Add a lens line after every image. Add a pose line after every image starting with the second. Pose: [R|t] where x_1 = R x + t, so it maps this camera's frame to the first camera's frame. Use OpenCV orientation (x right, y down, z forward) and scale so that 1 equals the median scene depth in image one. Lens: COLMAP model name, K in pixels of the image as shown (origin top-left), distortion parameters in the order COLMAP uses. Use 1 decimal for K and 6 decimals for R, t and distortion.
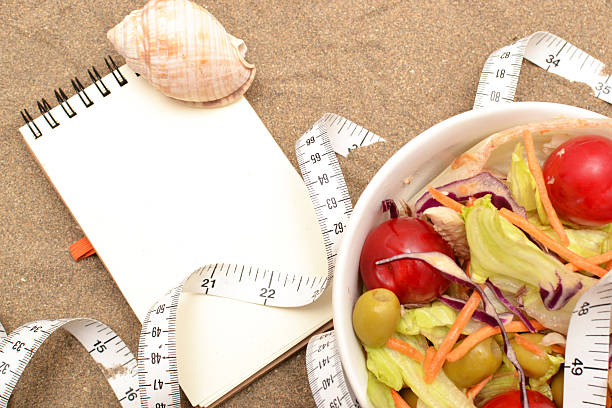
lens RADIAL K [[926.7, 0, 304.6], [0, 926.7, 200.6], [0, 0, 1]] dist [-0.020005, 0.000000]
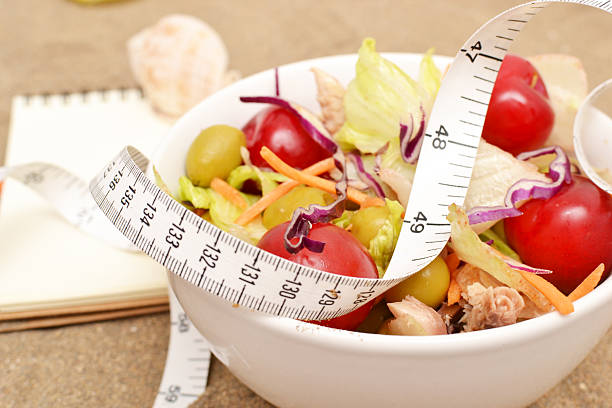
lens RADIAL K [[926.7, 0, 320.9], [0, 926.7, 211.0], [0, 0, 1]] dist [-0.020005, 0.000000]
pose [[0.917337, 0.207854, -0.339544, 0.461093], [-0.391378, 0.627046, -0.673526, 0.686593], [0.072915, 0.750740, 0.656562, 0.484510]]
